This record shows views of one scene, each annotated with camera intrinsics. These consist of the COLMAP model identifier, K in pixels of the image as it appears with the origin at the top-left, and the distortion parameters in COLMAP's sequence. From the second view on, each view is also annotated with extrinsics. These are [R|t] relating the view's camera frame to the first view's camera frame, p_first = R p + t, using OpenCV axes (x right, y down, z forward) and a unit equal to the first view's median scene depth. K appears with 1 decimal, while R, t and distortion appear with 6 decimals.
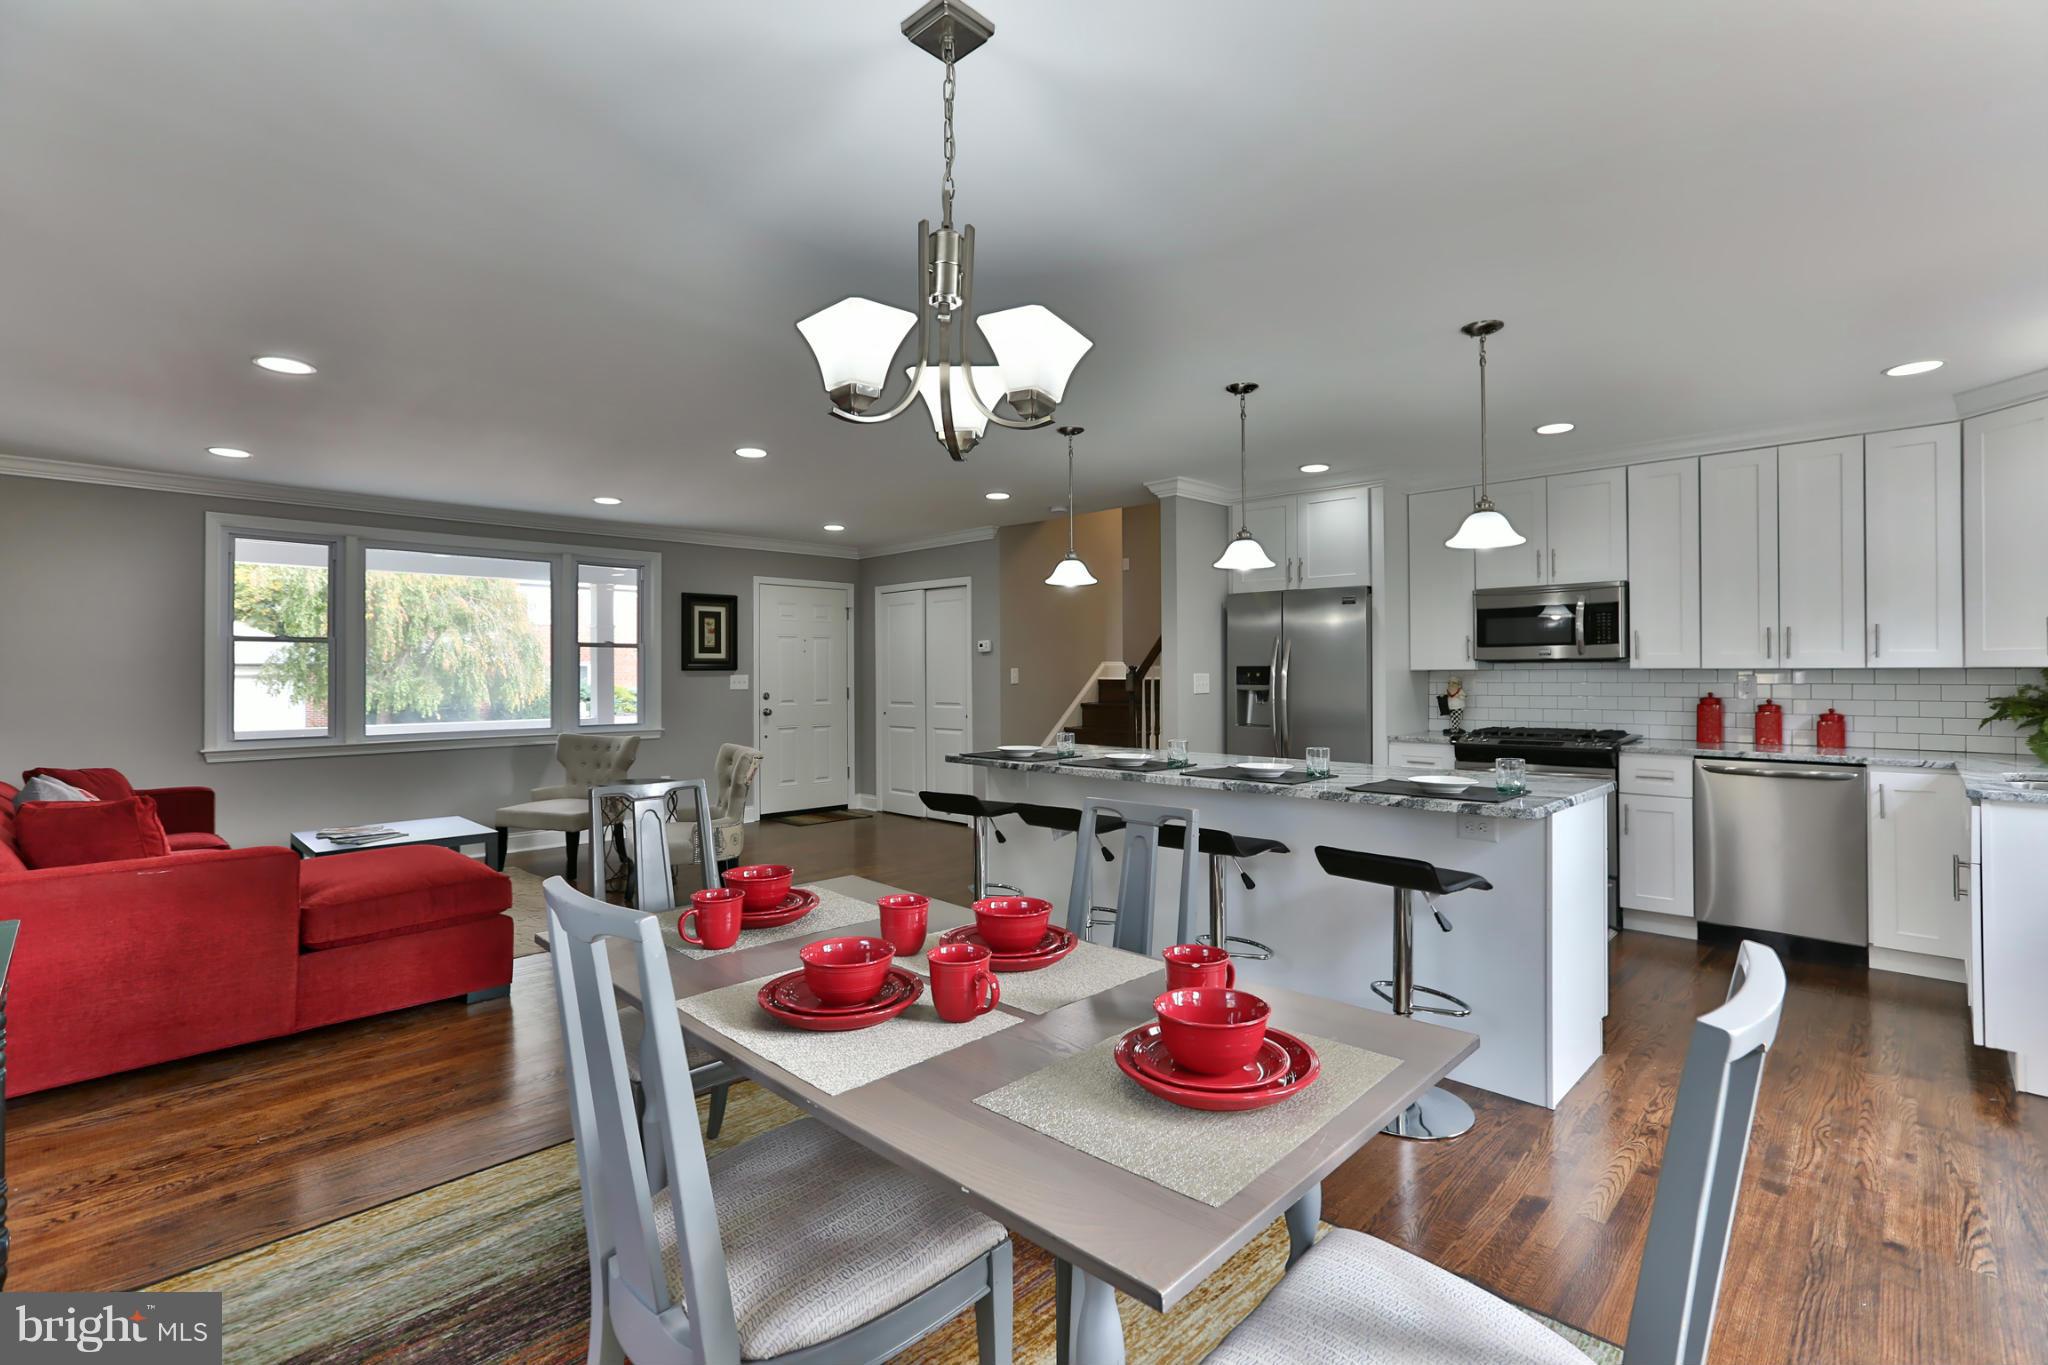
lens RADIAL K [[942.3, 0, 1033.2], [0, 942.3, 653.6], [0, 0, 1]] dist [-0.026498, 0.020879]
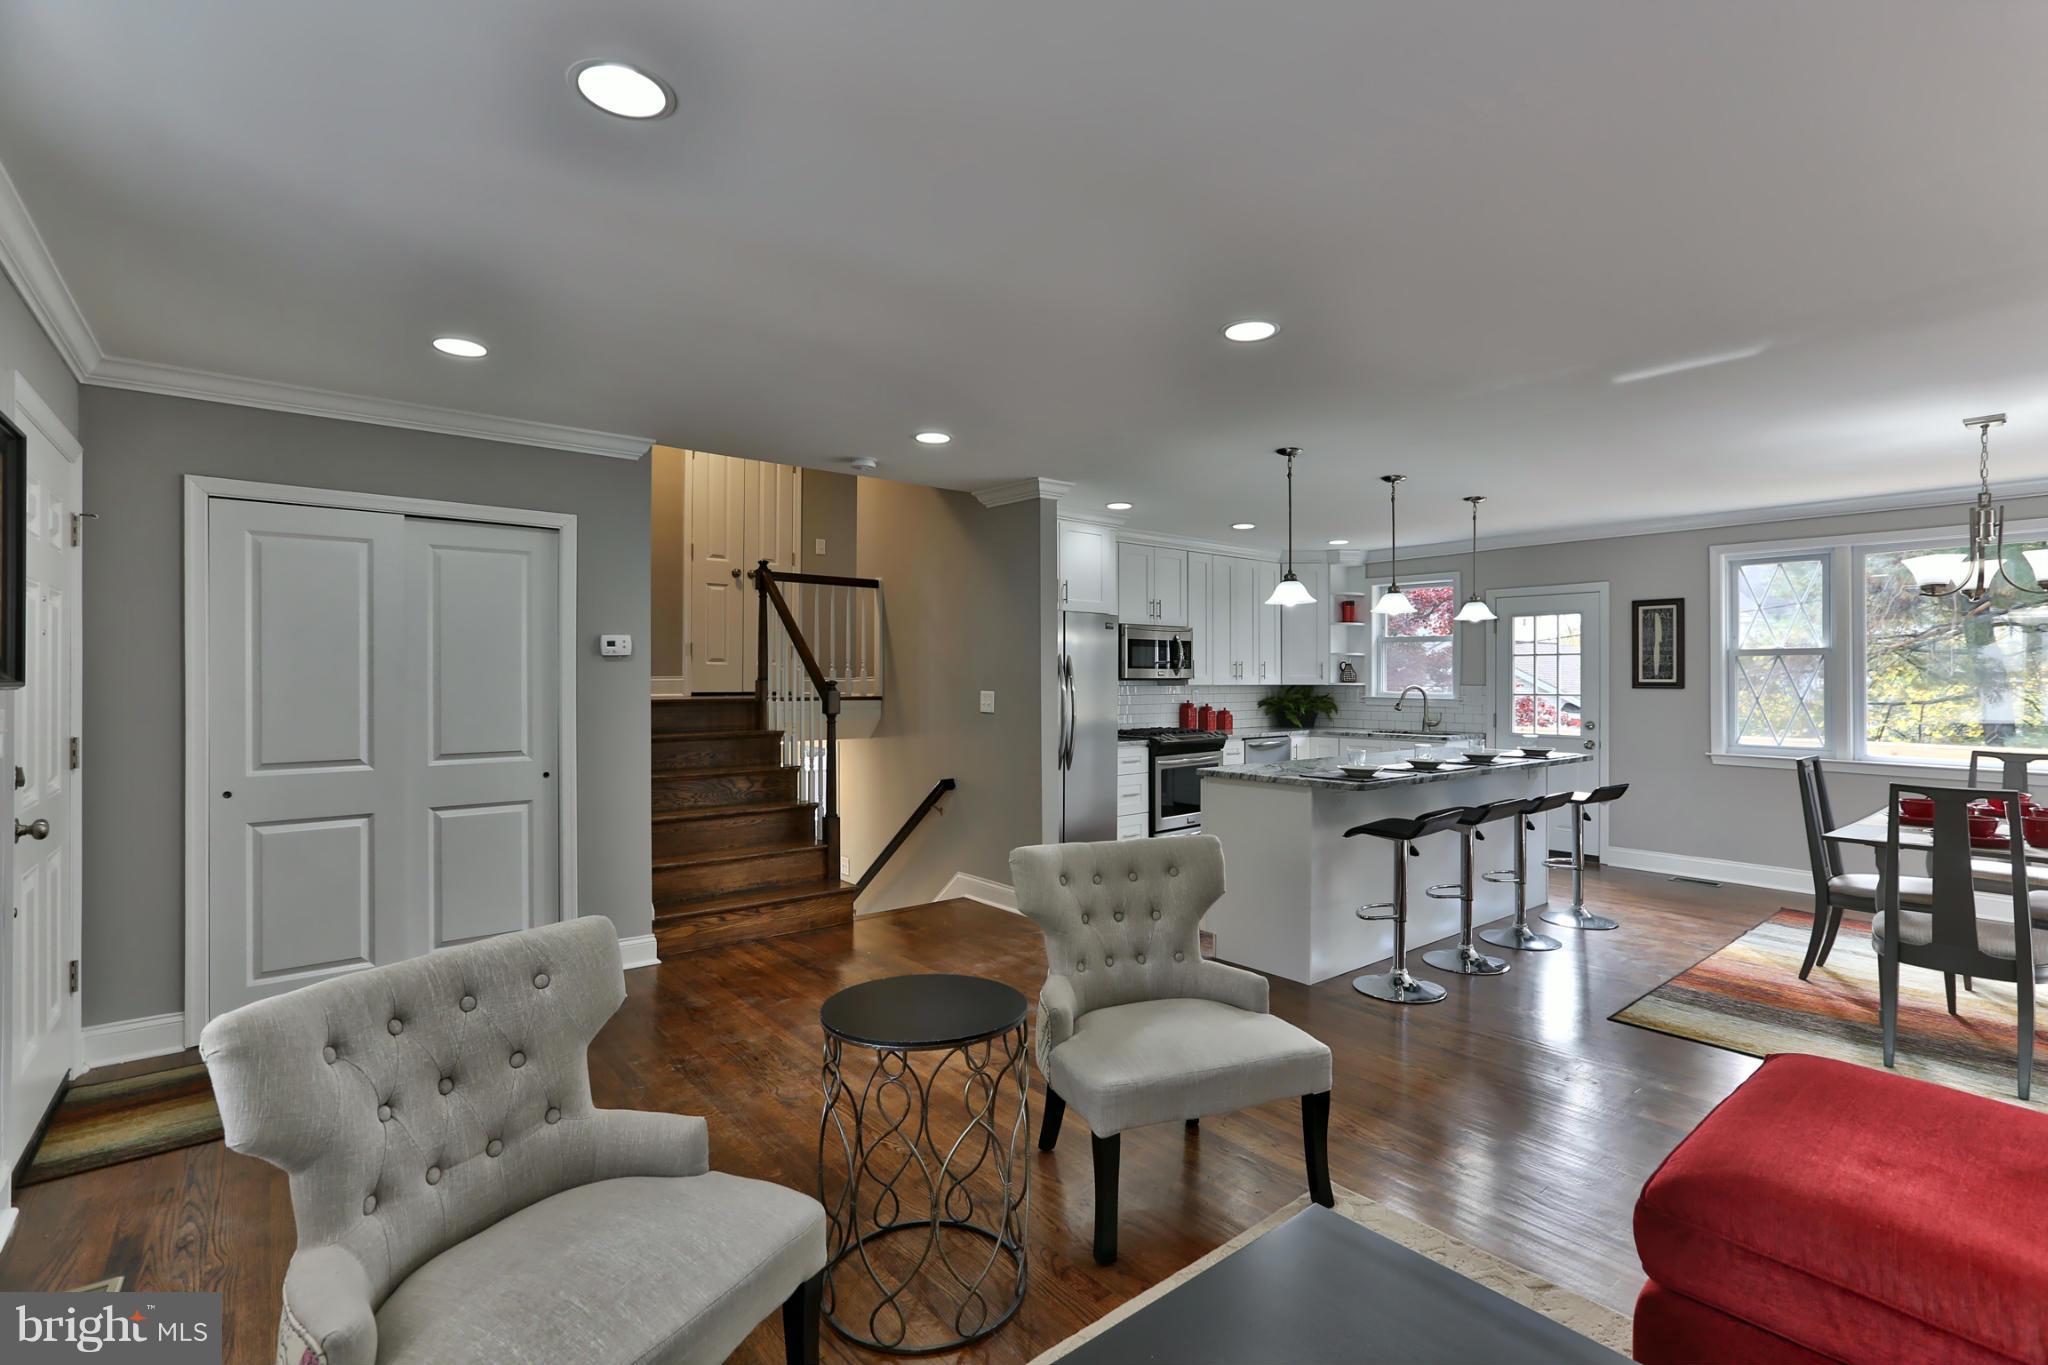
lens RADIAL K [[948.8, 0, 1059.5], [0, 948.8, 678.3], [0, 0, 1]] dist [-0.002068, 0.012034]
pose [[0.097286, 0.002778, 0.995253, -0.606655], [-0.022658, 0.999743, -0.000575, 0.006589], [-0.994998, -0.022494, 0.097324, 0.697023]]
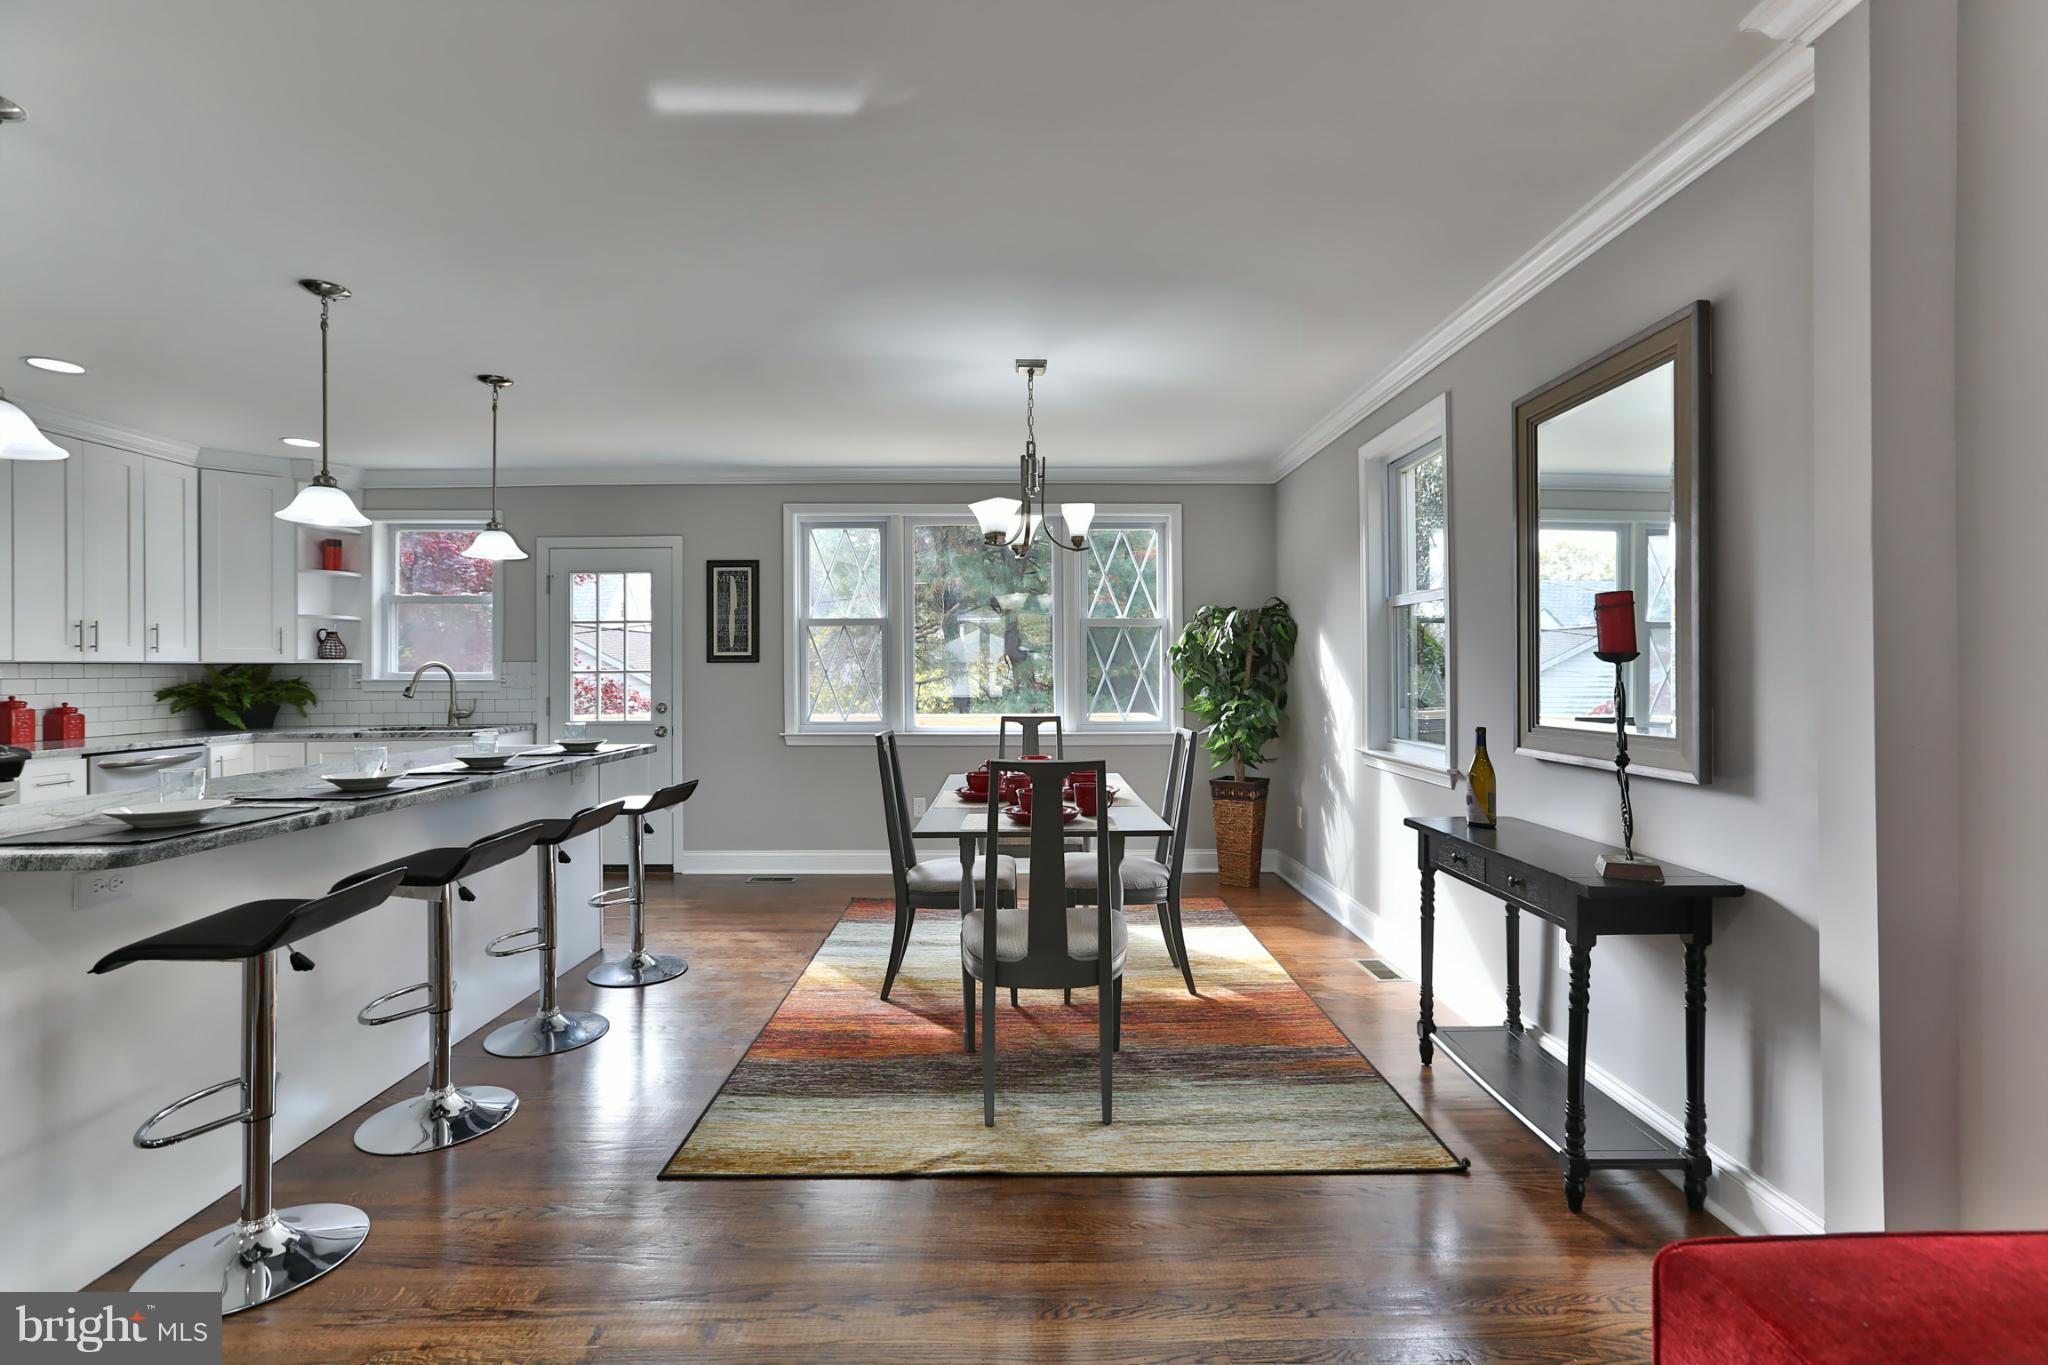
lens RADIAL K [[935.8, 0, 1030.2], [0, 935.8, 662.3], [0, 0, 1]] dist [-0.029110, 0.019211]
pose [[-0.694667, 0.011990, 0.719231, -0.377646], [-0.007350, 0.999691, -0.023765, 0.019269], [-0.719294, -0.021795, -0.694364, 0.577699]]
